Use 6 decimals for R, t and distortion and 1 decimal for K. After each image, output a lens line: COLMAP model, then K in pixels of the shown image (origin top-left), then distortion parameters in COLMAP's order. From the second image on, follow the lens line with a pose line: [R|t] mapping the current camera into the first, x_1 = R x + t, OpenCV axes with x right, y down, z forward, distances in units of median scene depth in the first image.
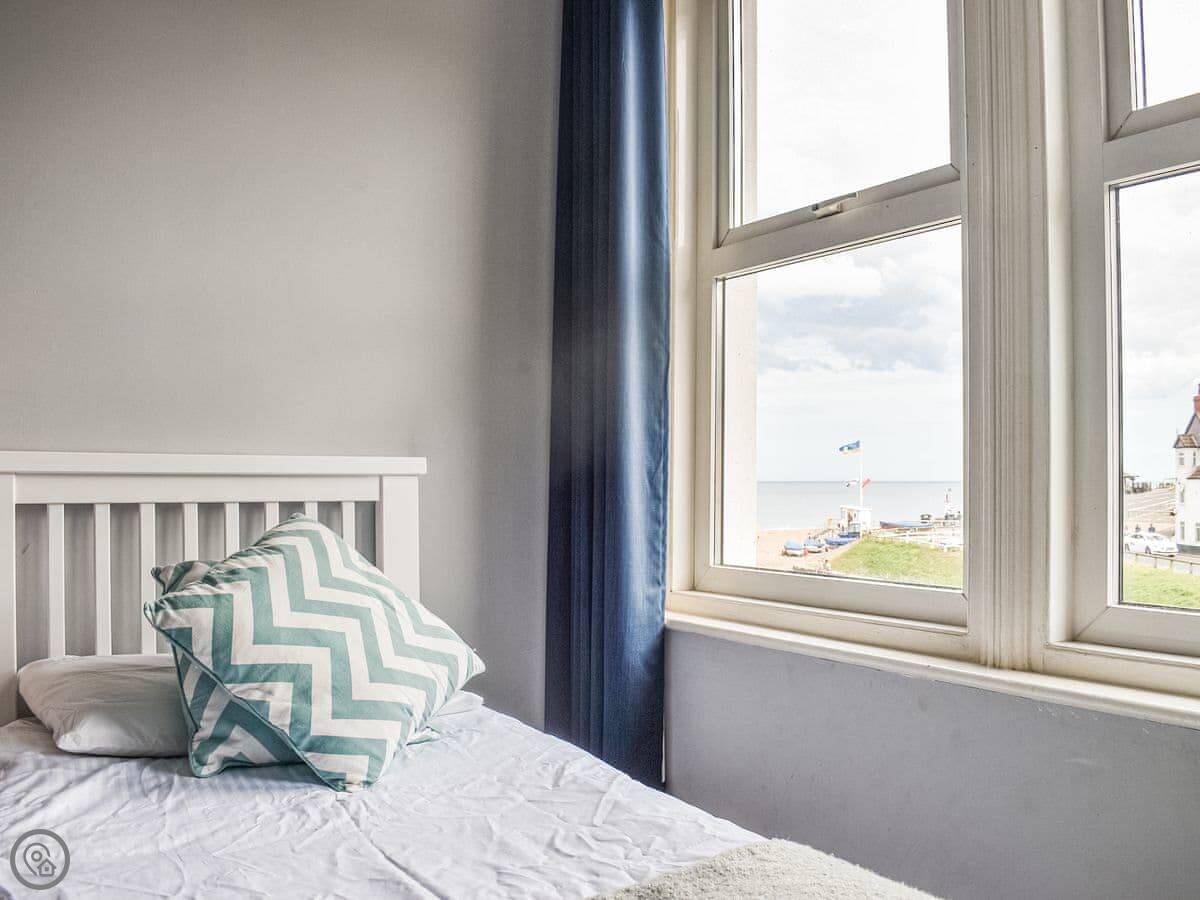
lens RADIAL K [[1098.3, 0, 600.0], [0, 1098.3, 450.0], [0, 0, 1]] dist [-0.106064, -0.014223]
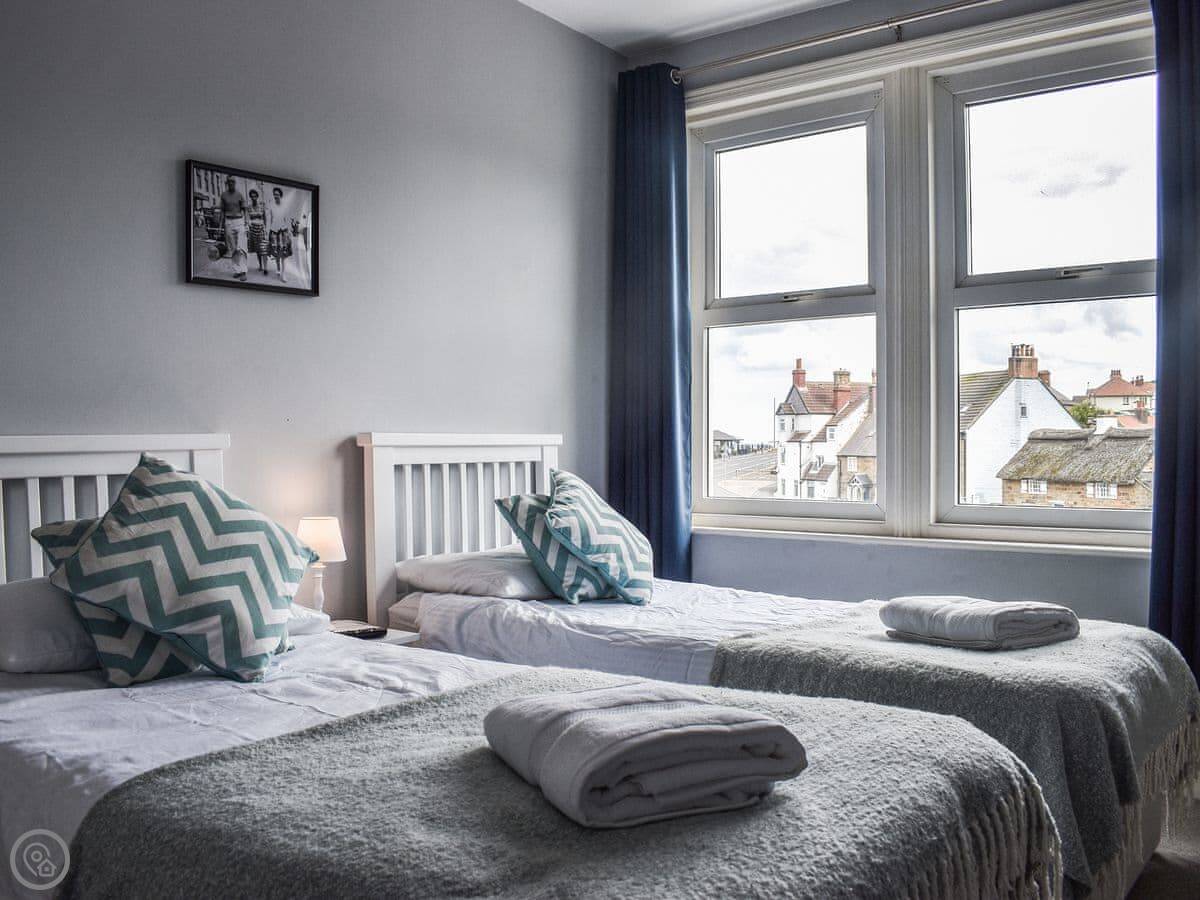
lens RADIAL K [[1098.3, 0, 600.0], [0, 1098.3, 450.0], [0, 0, 1]] dist [-0.106064, -0.014223]
pose [[0.937684, -0.006381, 0.347431, -0.937885], [-0.005303, 0.999452, 0.032669, -0.033222], [-0.347449, -0.032476, 0.937136, -0.785408]]
